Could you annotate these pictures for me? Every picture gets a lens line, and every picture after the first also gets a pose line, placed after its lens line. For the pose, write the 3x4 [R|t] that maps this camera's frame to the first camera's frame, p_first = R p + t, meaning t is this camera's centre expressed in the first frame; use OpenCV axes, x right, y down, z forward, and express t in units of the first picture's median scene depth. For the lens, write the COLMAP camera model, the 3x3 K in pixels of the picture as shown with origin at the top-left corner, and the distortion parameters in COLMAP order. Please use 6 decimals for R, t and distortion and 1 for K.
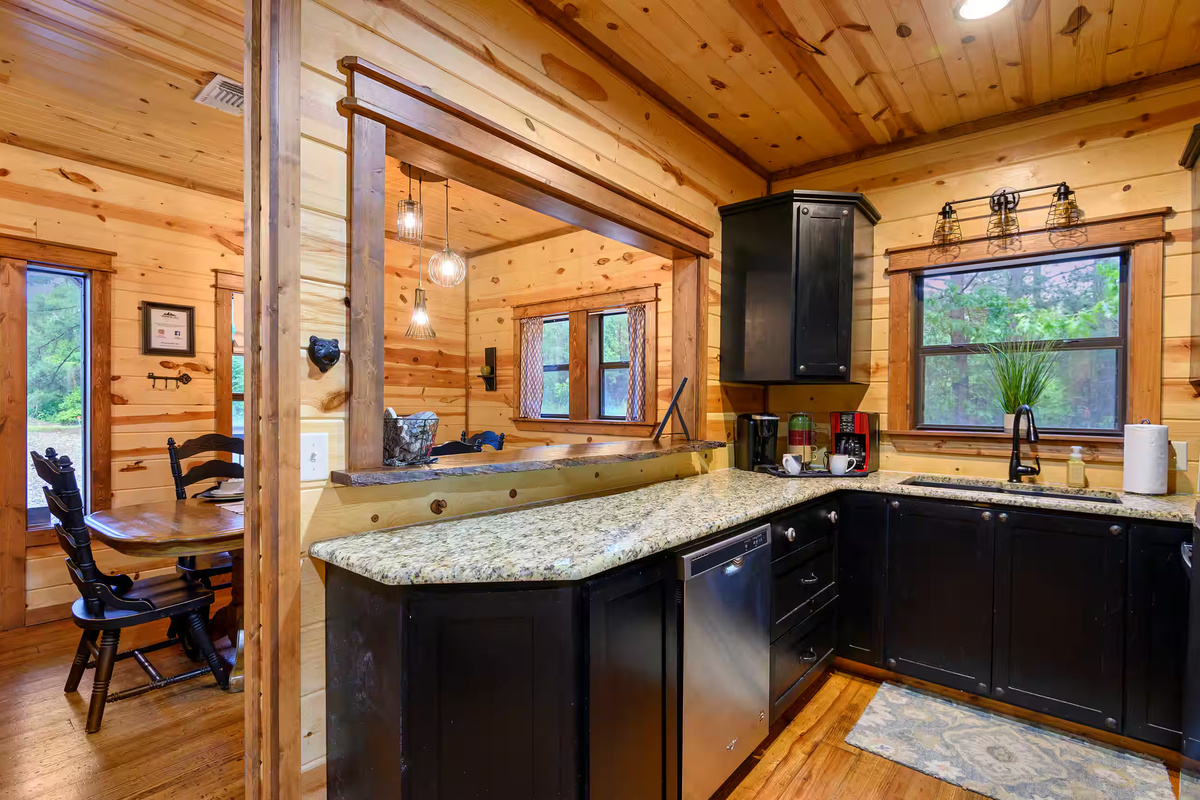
lens RADIAL K [[562.3, 0, 596.3], [0, 562.3, 410.1], [0, 0, 1]] dist [0.001410, -0.006410]
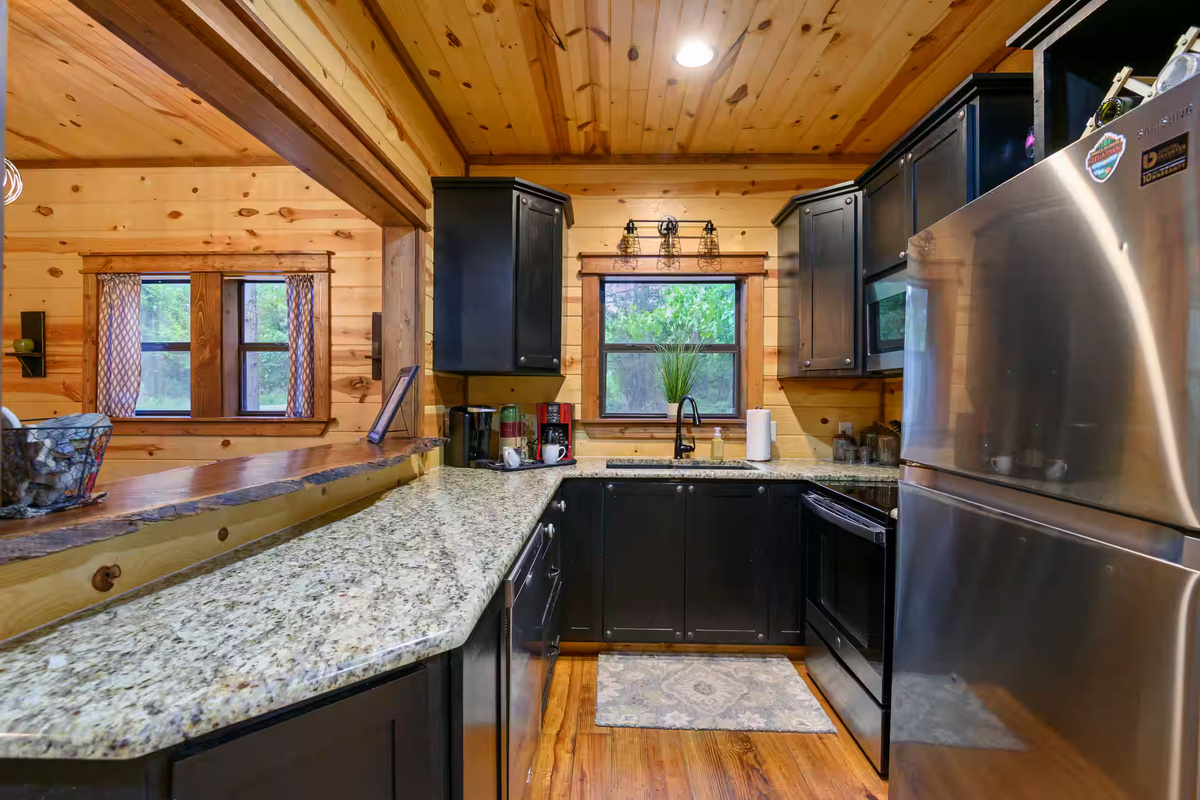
lens RADIAL K [[563.8, 0, 596.9], [0, 563.8, 396.4], [0, 0, 1]] dist [0.010451, -0.013399]
pose [[0.784514, -0.005596, 0.620085, -0.147476], [0.010102, 0.999942, -0.003758, -0.004359], [-0.620028, 0.009212, 0.784525, 0.141591]]
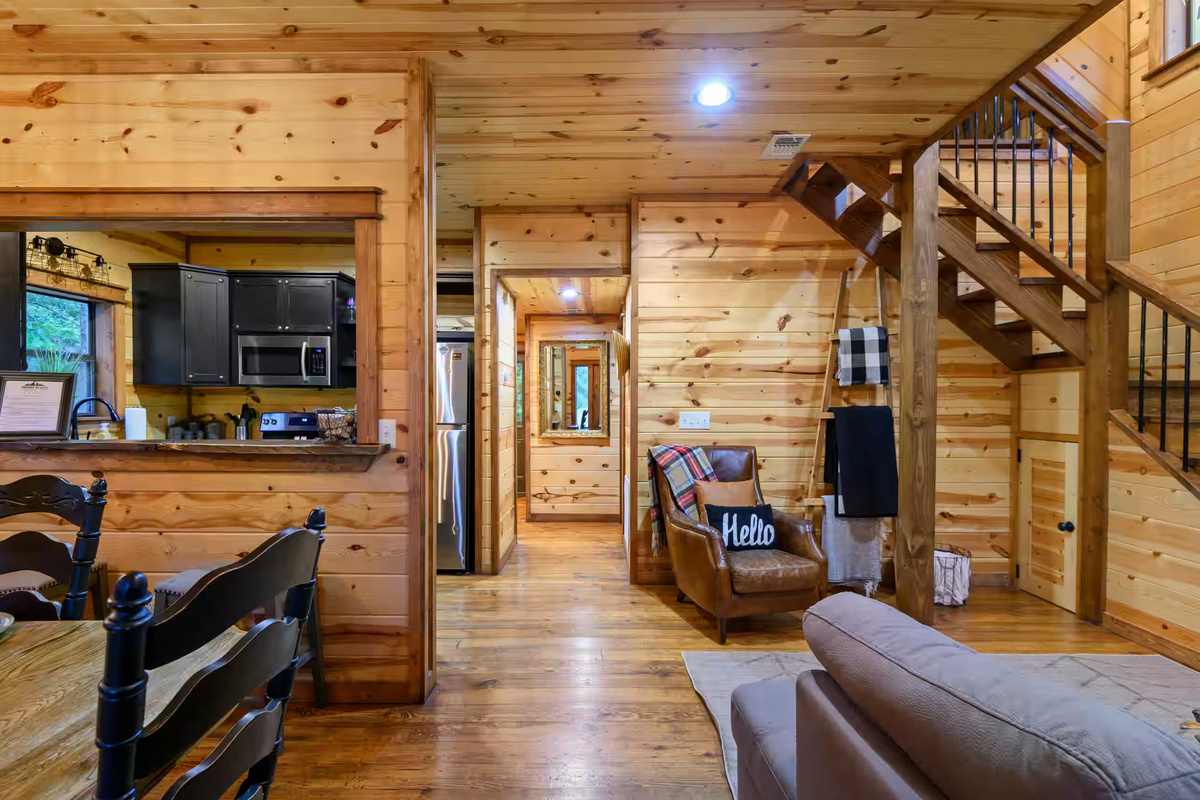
lens RADIAL K [[562.3, 0, 596.3], [0, 562.3, 410.1], [0, 0, 1]] dist [0.001410, -0.006410]
pose [[-0.636782, -0.022990, 0.770701, -1.140461], [0.000257, 0.999549, 0.030029, -0.018863], [-0.771044, 0.019320, -0.636489, 0.844835]]
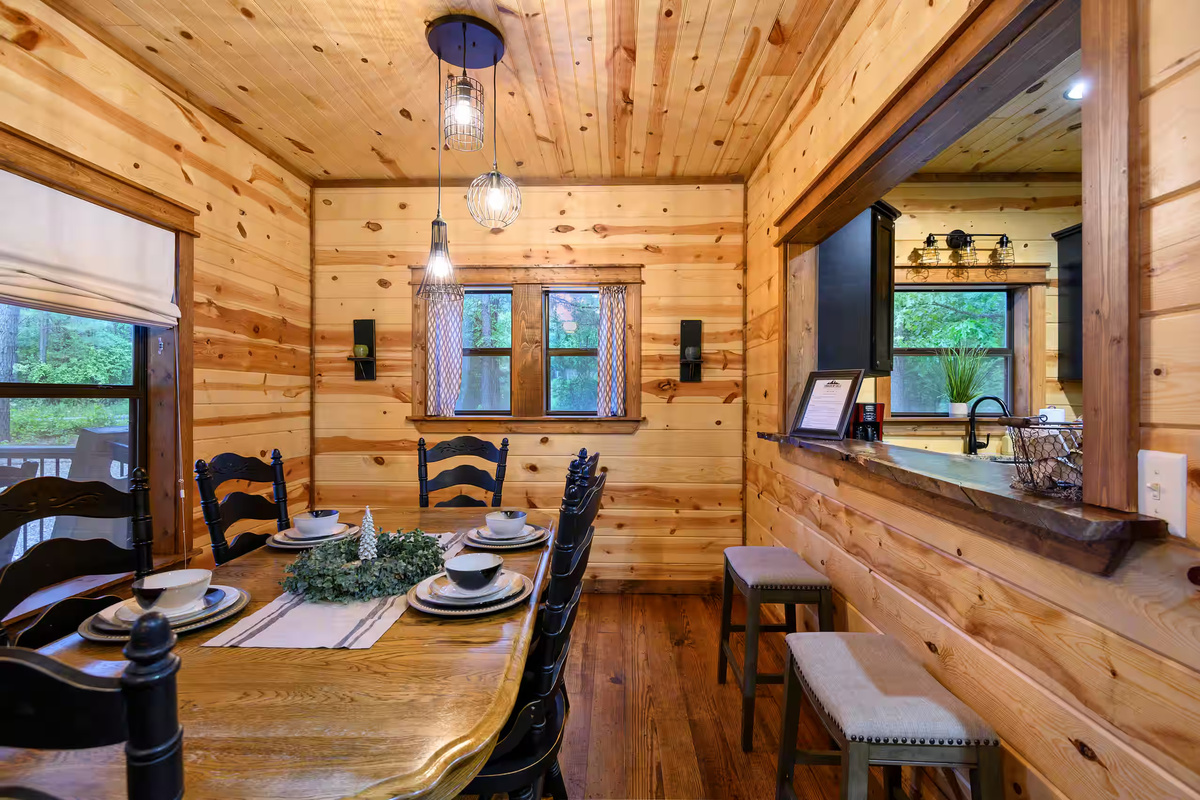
lens RADIAL K [[547.5, 0, 596.9], [0, 547.5, 397.1], [0, 0, 1]] dist [0.001932, -0.000545]
pose [[0.789573, -0.007293, 0.613614, -0.711662], [0.011970, 0.999922, -0.003518, -0.011879], [-0.613540, 0.010123, 0.789598, 0.500207]]
